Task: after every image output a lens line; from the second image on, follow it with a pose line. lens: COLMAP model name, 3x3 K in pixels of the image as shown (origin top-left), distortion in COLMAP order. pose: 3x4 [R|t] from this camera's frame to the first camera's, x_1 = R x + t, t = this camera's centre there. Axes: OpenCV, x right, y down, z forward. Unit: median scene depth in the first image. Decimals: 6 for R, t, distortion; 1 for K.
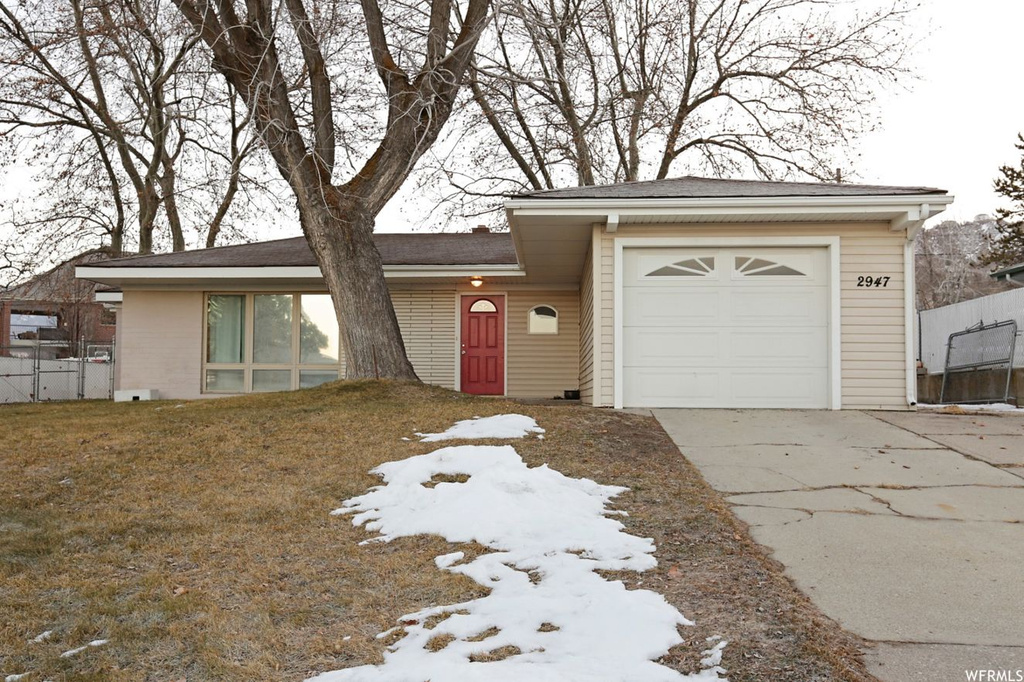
lens RADIAL K [[867.5, 0, 504.8], [0, 867.5, 345.8], [0, 0, 1]] dist [0.039741, 0.008726]
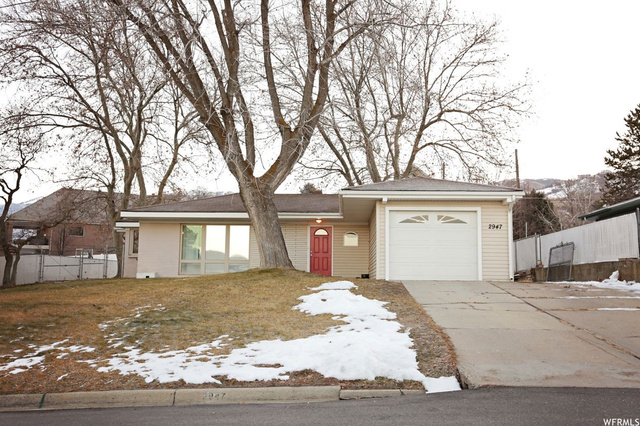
lens RADIAL K [[648.9, 0, 322.1], [0, 648.9, 209.5], [0, 0, 1]] dist [0.047820, 0.000000]
pose [[0.999629, 0.009287, 0.025599, -0.059570], [-0.007729, 0.998150, -0.060305, -0.006955], [-0.026111, 0.060085, 0.997852, -0.494297]]
